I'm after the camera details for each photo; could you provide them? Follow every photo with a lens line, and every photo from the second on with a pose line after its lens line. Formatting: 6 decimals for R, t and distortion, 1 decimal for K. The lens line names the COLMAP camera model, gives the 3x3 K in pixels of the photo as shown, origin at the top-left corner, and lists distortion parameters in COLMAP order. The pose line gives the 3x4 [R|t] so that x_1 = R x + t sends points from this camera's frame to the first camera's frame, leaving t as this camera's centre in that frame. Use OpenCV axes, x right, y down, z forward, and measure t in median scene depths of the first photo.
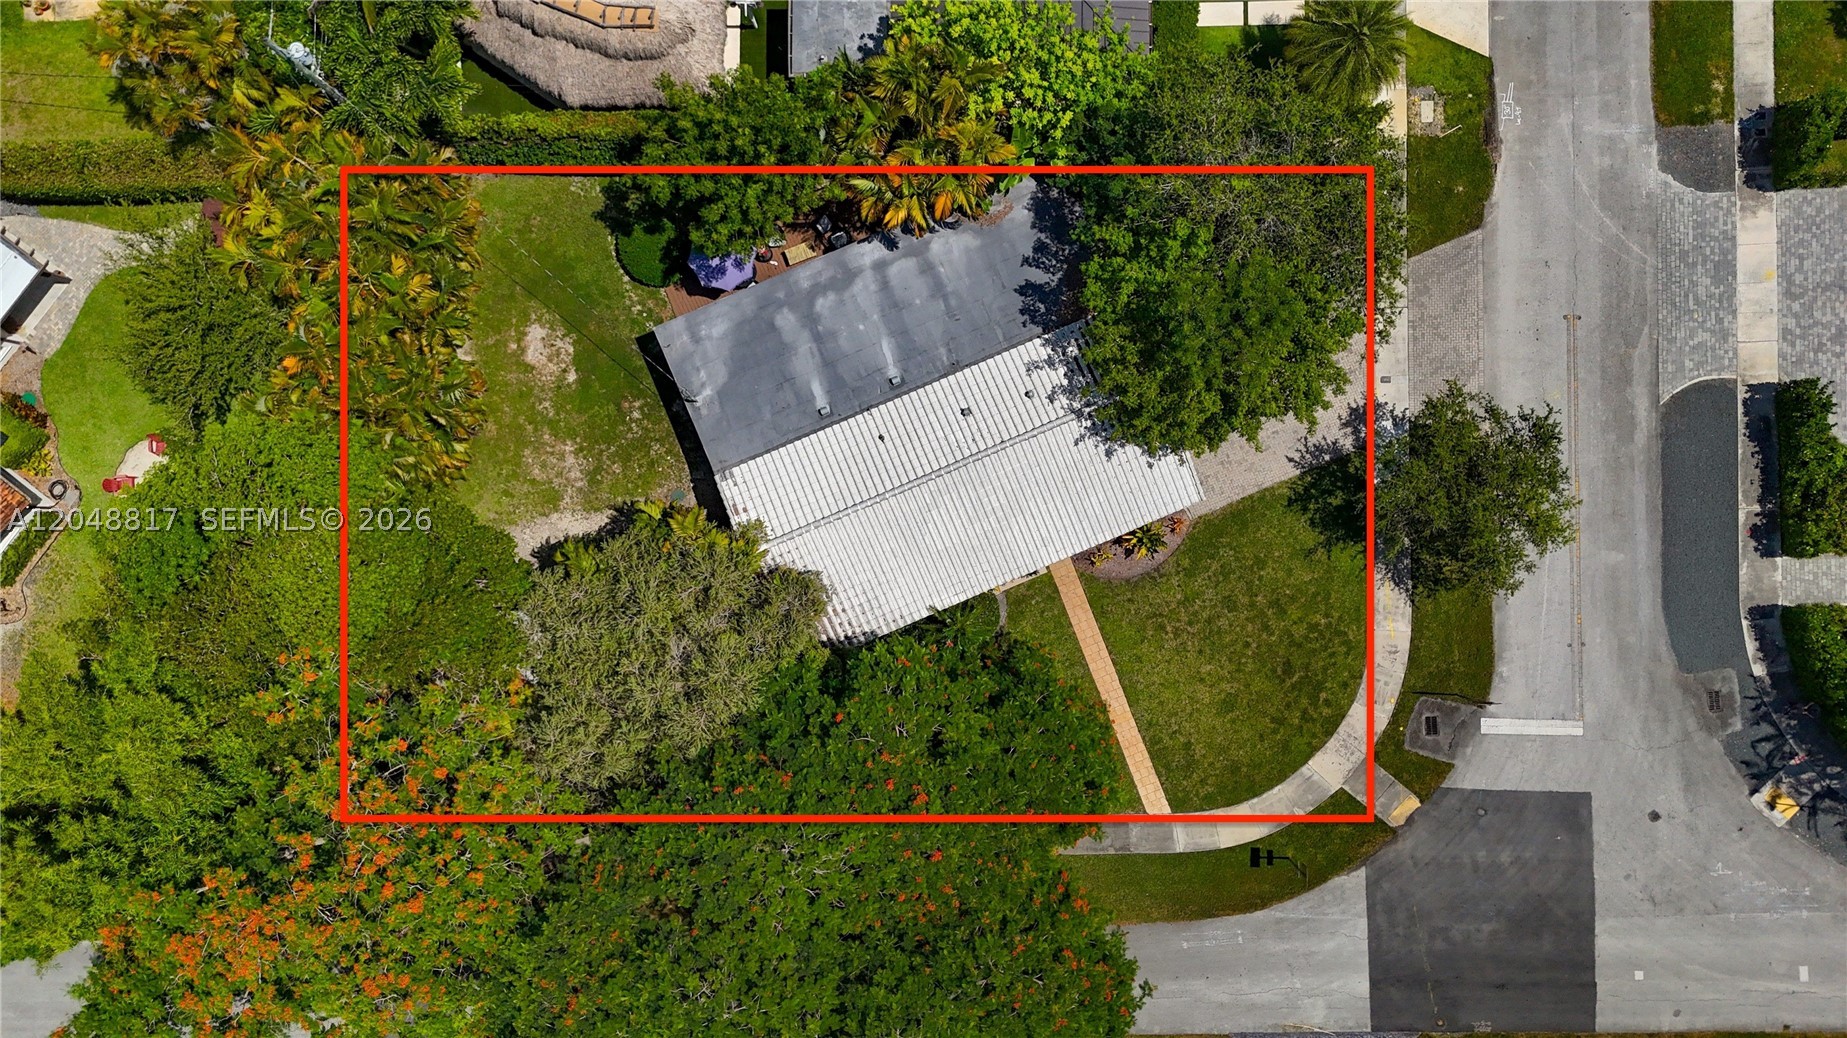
lens RADIAL K [[1360.3, 0, 930.4], [0, 1360.3, 517.0], [0, 0, 1]] dist [0.081920, -0.082392]
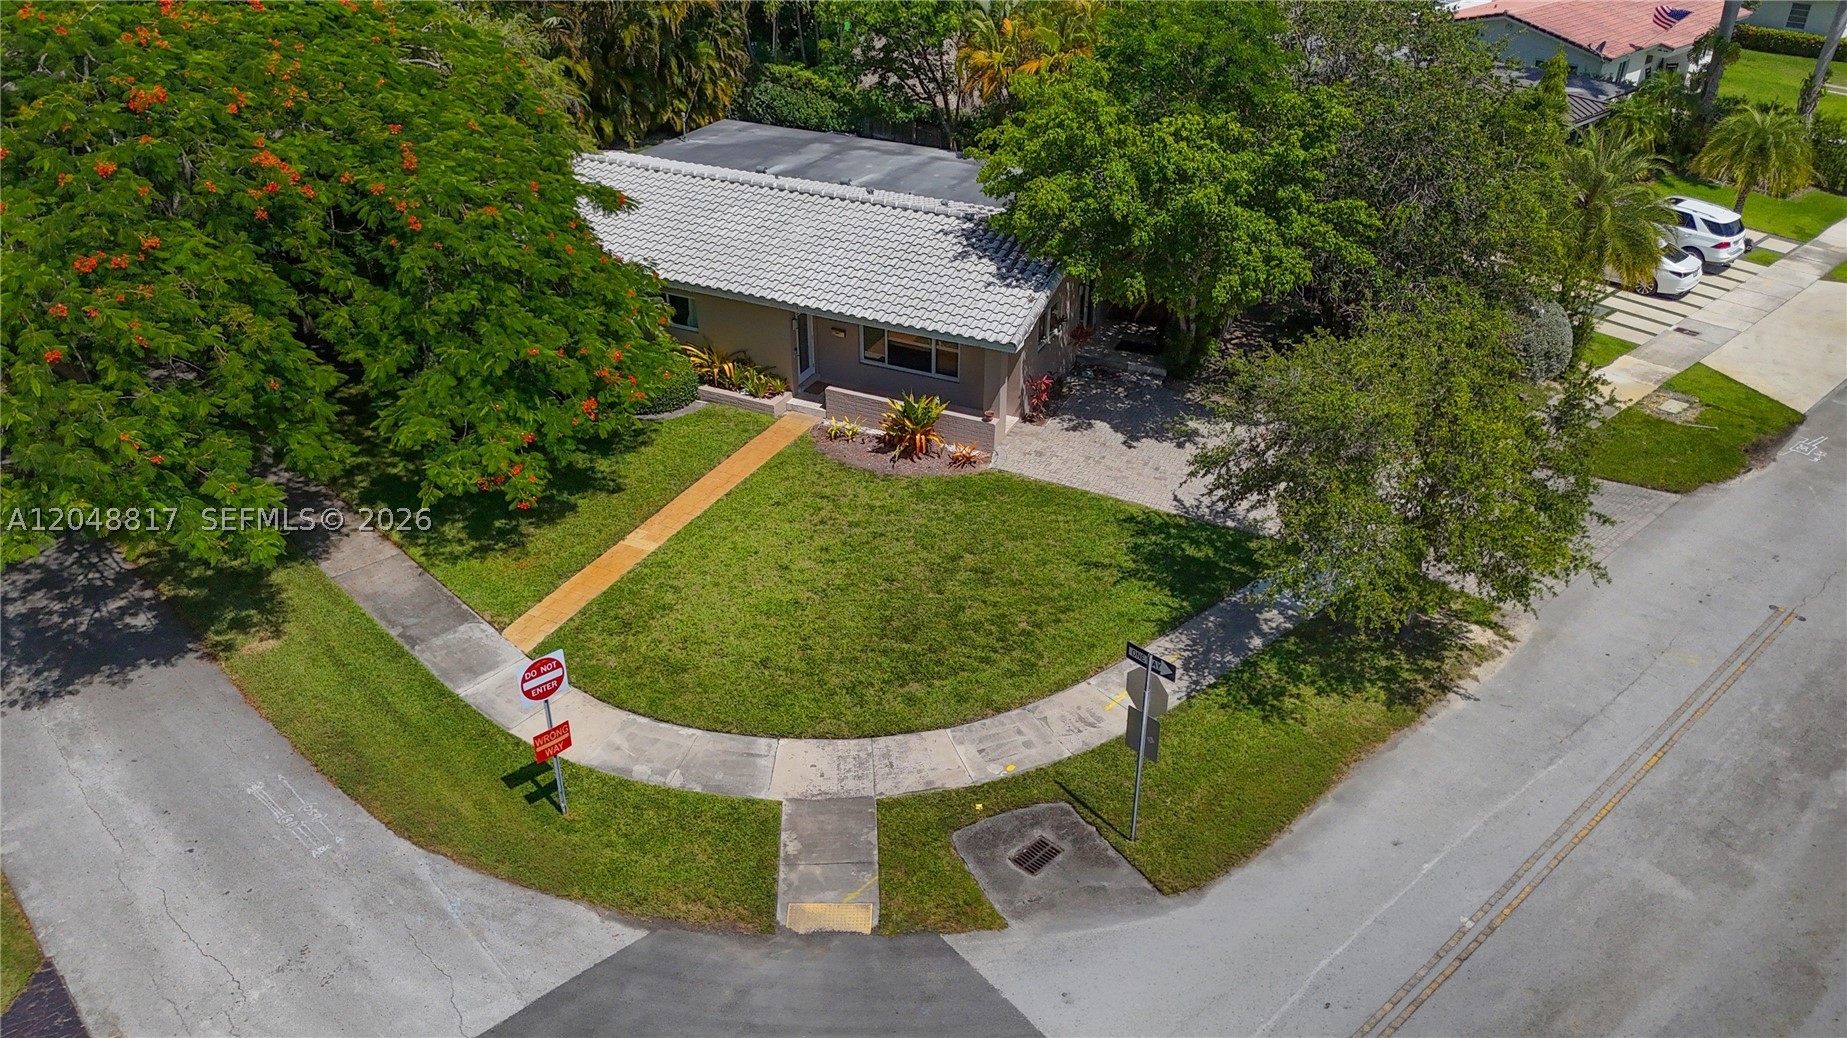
lens RADIAL K [[1360.3, 0, 930.4], [0, 1360.3, 517.0], [0, 0, 1]] dist [0.081920, -0.082392]
pose [[0.672381, 0.391442, -0.628233, 0.559821], [-0.740091, 0.340576, -0.579891, 0.376444], [-0.013033, 0.854857, 0.518699, 0.706841]]
